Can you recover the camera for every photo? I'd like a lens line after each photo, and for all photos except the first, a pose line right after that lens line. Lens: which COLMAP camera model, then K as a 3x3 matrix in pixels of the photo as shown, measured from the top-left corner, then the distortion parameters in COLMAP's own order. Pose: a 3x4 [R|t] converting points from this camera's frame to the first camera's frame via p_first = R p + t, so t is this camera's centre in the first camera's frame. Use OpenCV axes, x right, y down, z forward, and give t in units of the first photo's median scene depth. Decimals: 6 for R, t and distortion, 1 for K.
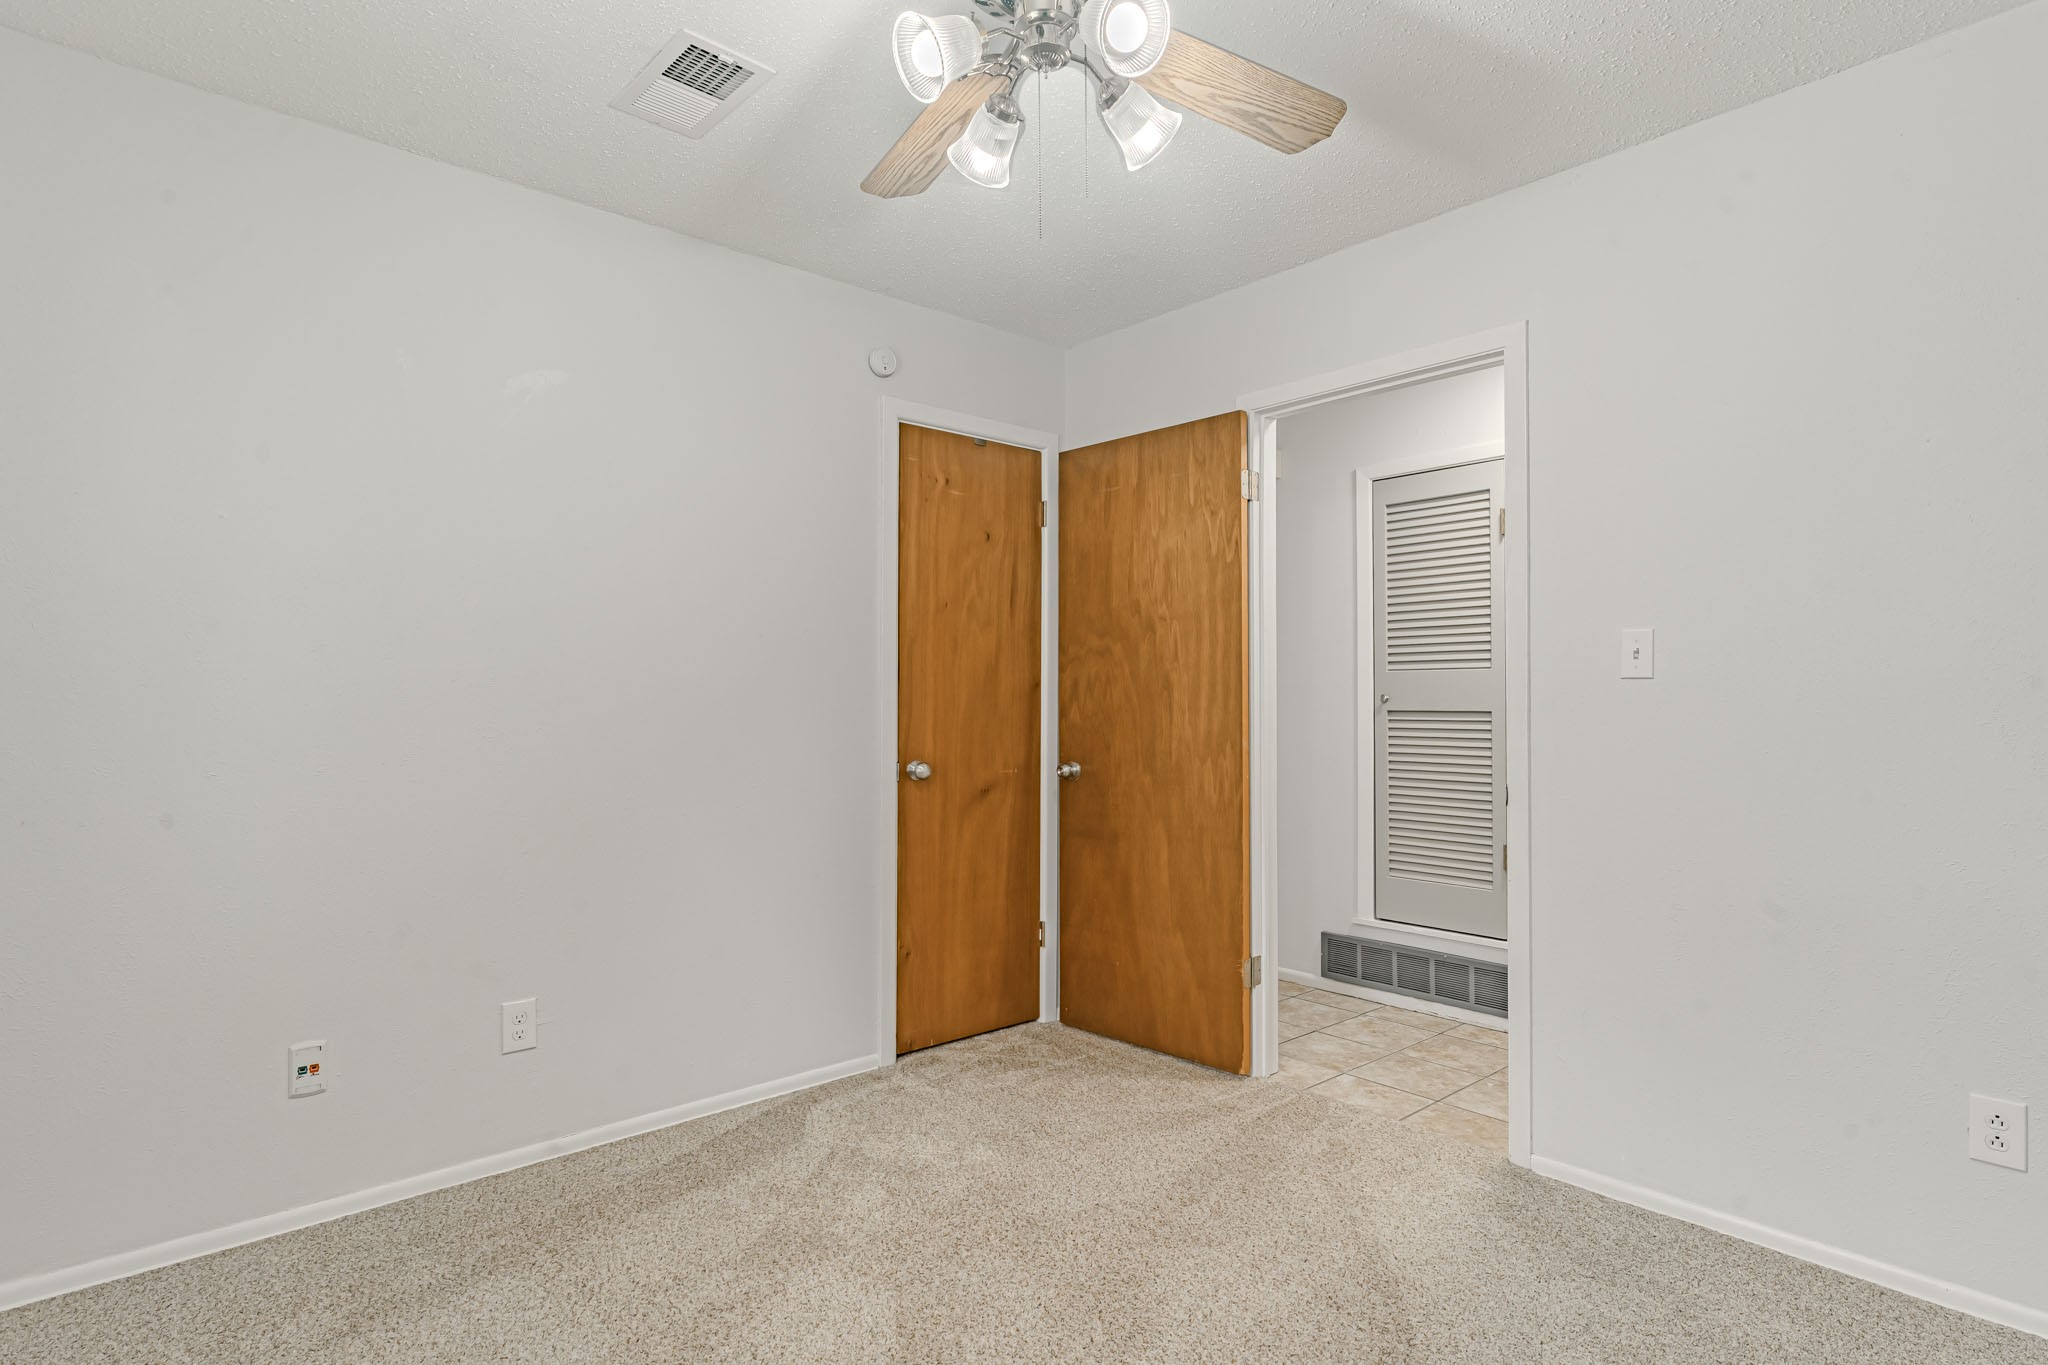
lens RADIAL K [[1062.9, 0, 1031.2], [0, 1062.9, 694.4], [0, 0, 1]] dist [0.001188, -0.000781]
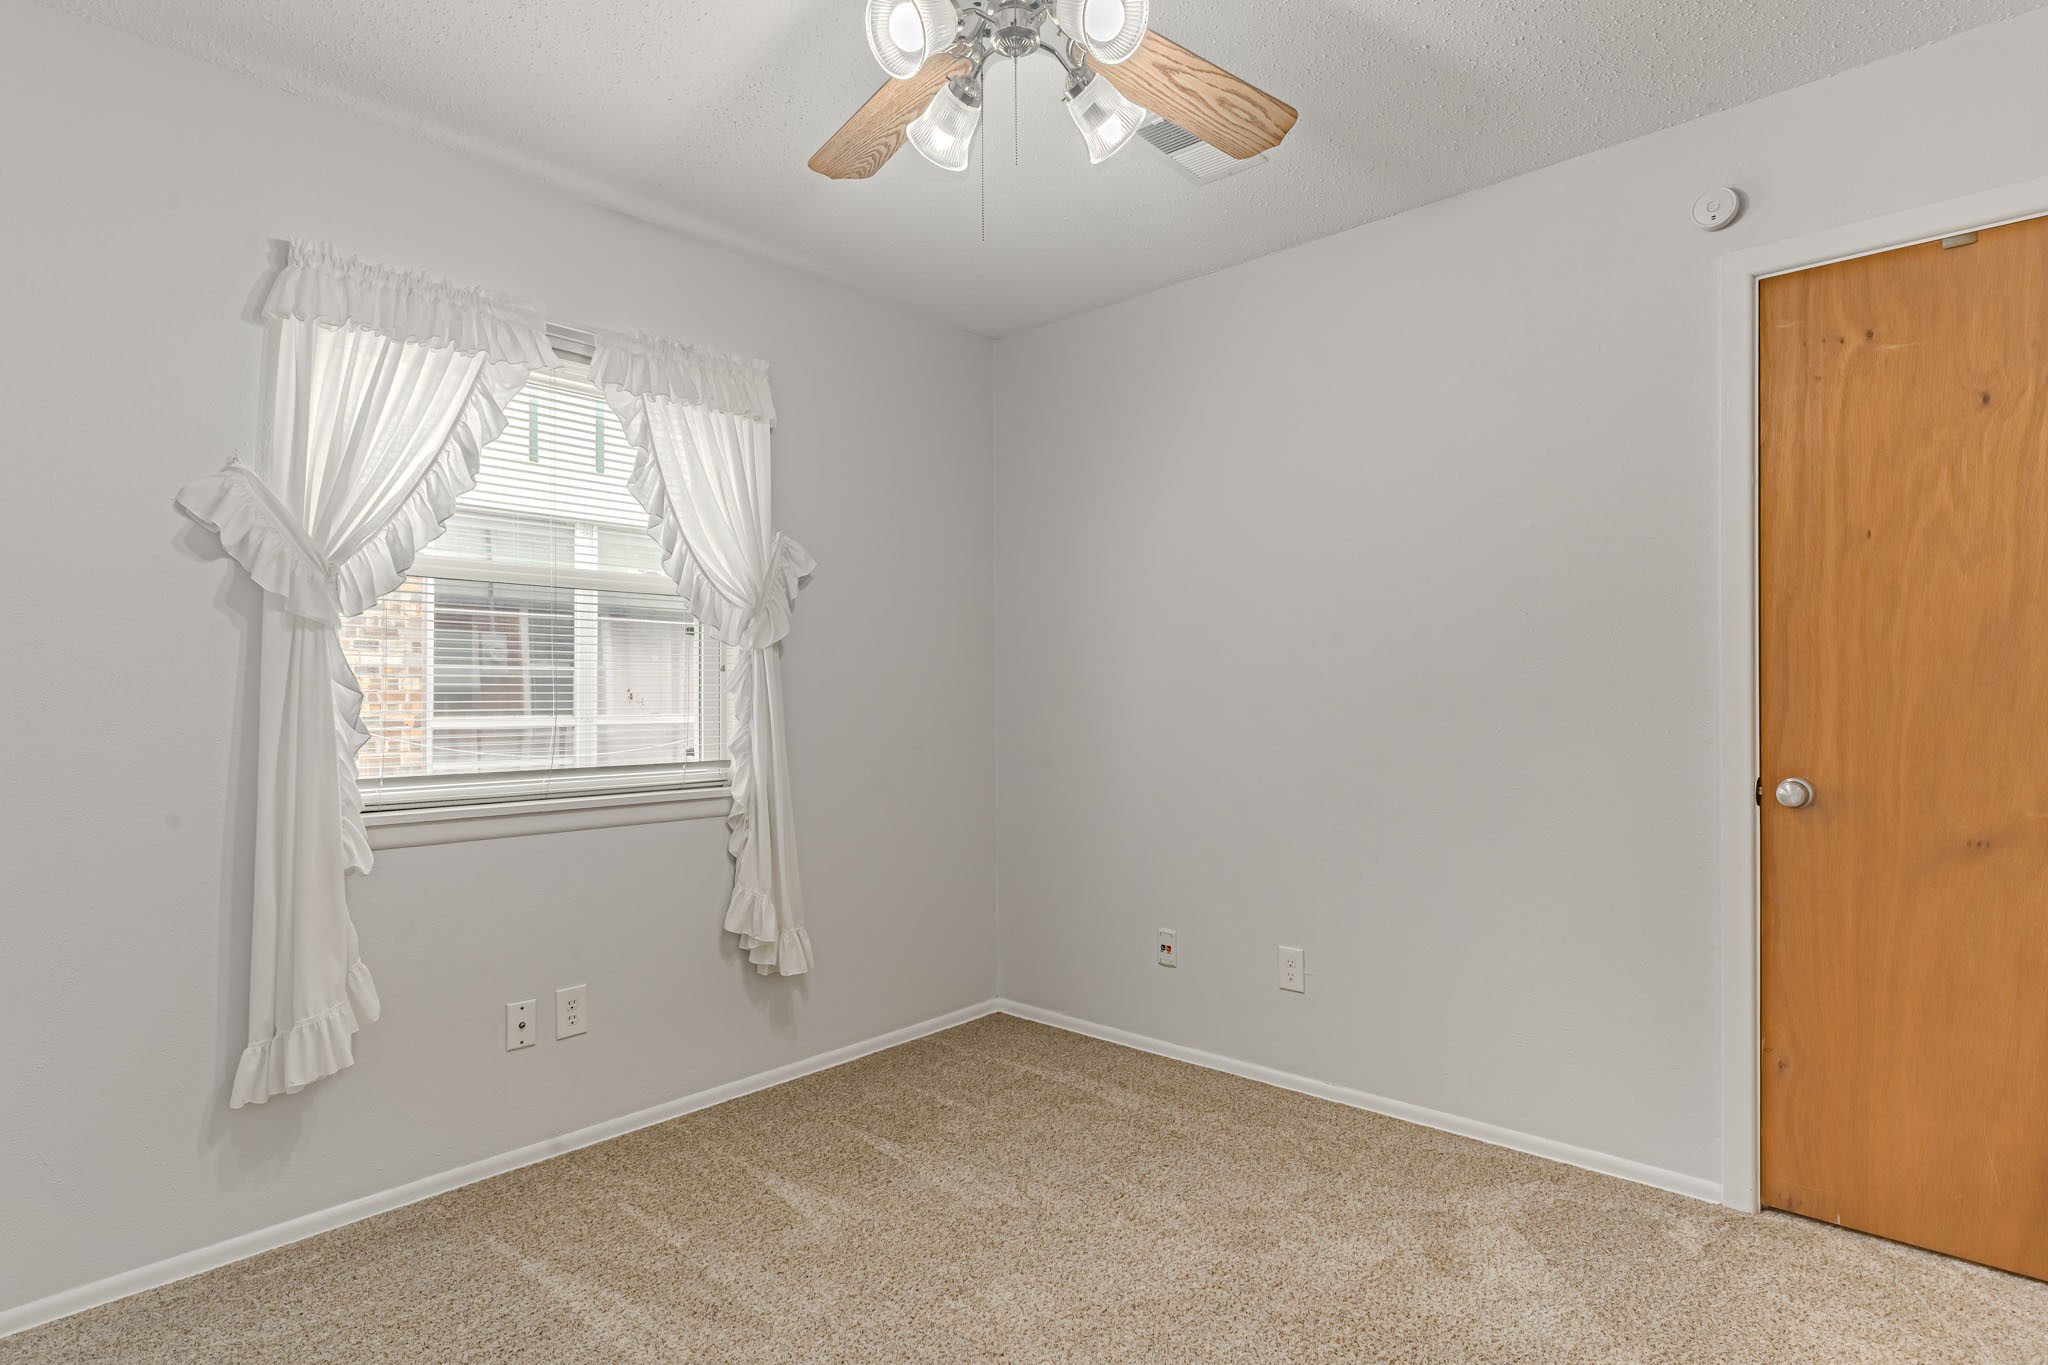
lens RADIAL K [[1040.2, 0, 1025.4], [0, 1040.2, 689.9], [0, 0, 1]] dist [-0.004067, -0.000045]
pose [[0.117247, -0.009543, -0.993057, 0.479462], [0.003175, 0.999952, -0.009235, 0.012192], [0.993098, -0.002070, 0.117272, 0.446691]]
